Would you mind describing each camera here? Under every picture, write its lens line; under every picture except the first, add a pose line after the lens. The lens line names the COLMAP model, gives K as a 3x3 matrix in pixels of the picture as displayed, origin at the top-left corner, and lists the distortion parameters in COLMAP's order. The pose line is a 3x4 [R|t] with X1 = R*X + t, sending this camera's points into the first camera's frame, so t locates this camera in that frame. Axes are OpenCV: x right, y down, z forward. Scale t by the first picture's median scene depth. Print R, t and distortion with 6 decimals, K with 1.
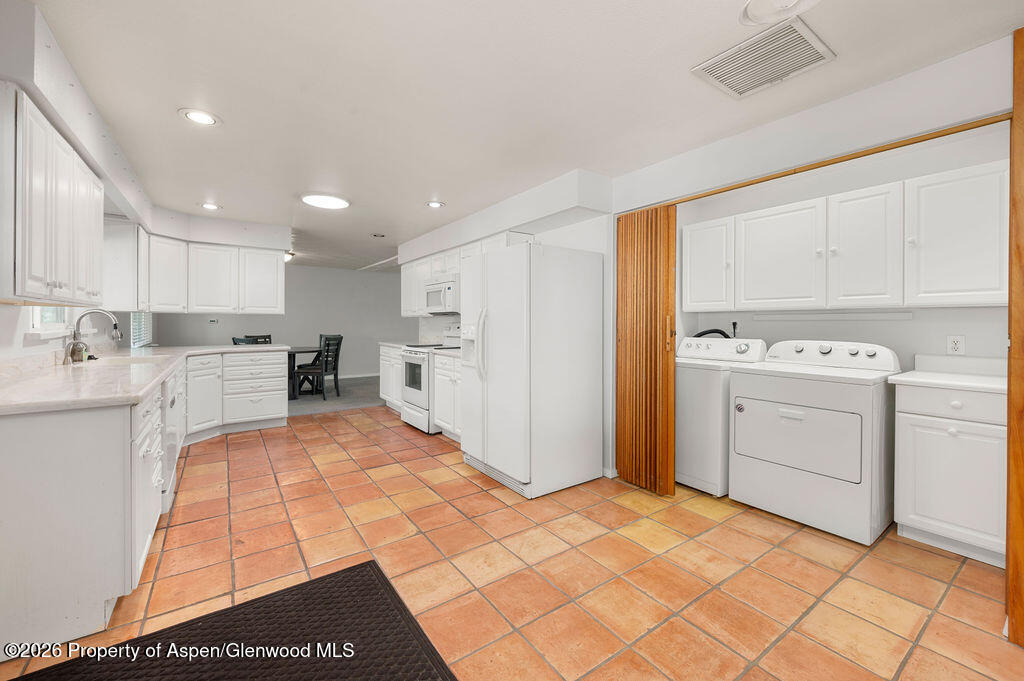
lens RADIAL K [[411.9, 0, 509.5], [0, 411.9, 323.8], [0, 0, 1]] dist [-0.001676, -0.000143]
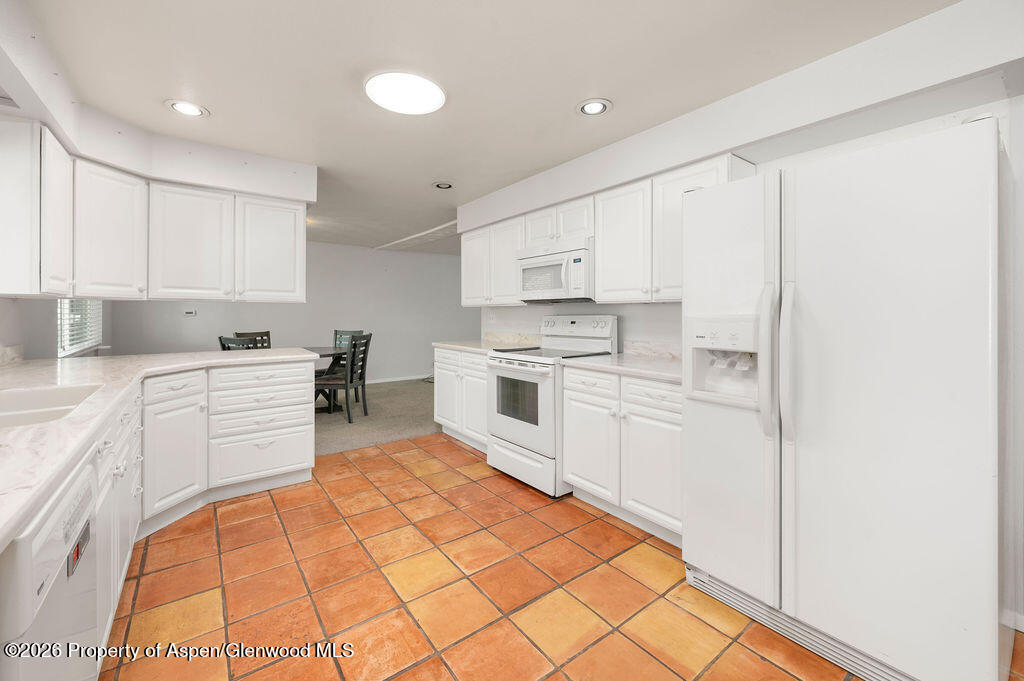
lens RADIAL K [[413.9, 0, 510.0], [0, 413.9, 313.5], [0, 0, 1]] dist [-0.002251, -0.000373]
pose [[0.999339, -0.001518, 0.036330, -0.285061], [0.001632, 0.999994, -0.003117, -0.003722], [-0.036325, 0.003174, 0.999335, 0.390344]]
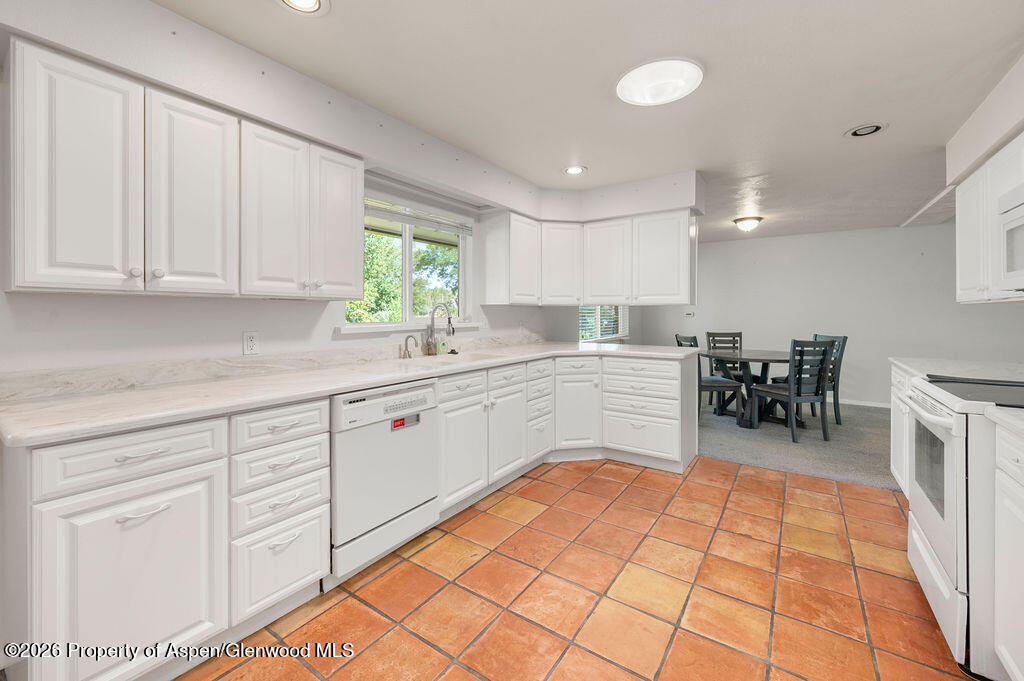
lens RADIAL K [[413.9, 0, 510.0], [0, 413.9, 313.5], [0, 0, 1]] dist [-0.002251, -0.000373]
pose [[0.342557, -0.003624, -0.939490, -0.018329], [-0.003143, 0.999983, -0.005003, -0.003920], [0.939492, 0.004667, 0.342539, 0.561836]]
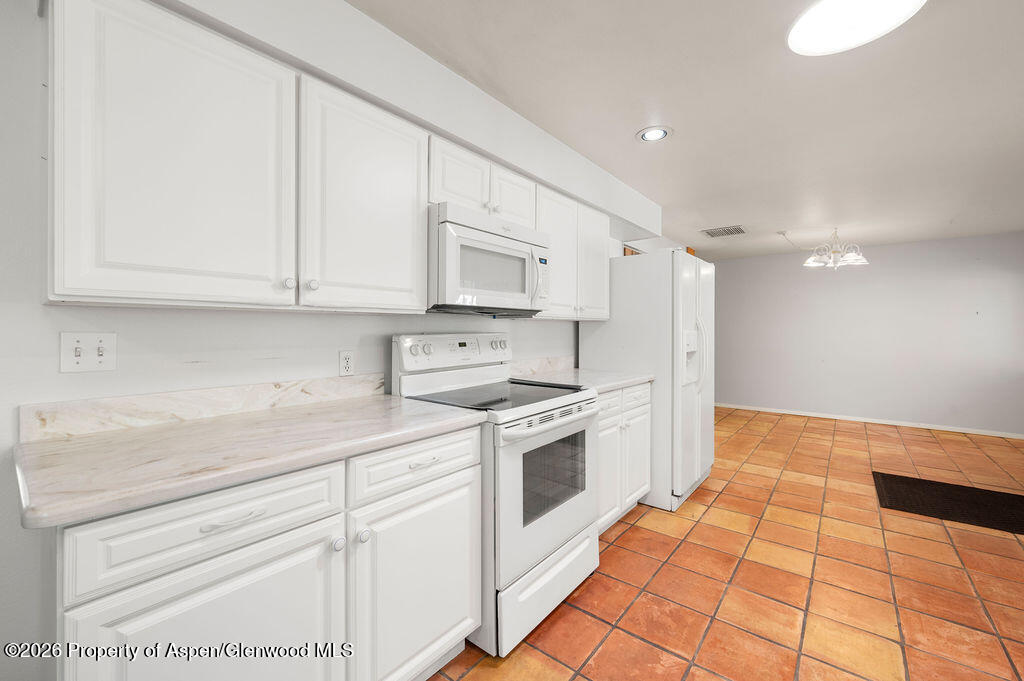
lens RADIAL K [[419.3, 0, 510.5], [0, 419.3, 331.0], [0, 0, 1]] dist [0.000235, 0.000002]
pose [[-0.276898, -0.004597, 0.960888, -0.633117], [0.002698, 0.999981, 0.005562, -0.008055], [-0.960895, 0.004132, -0.276881, 1.227128]]
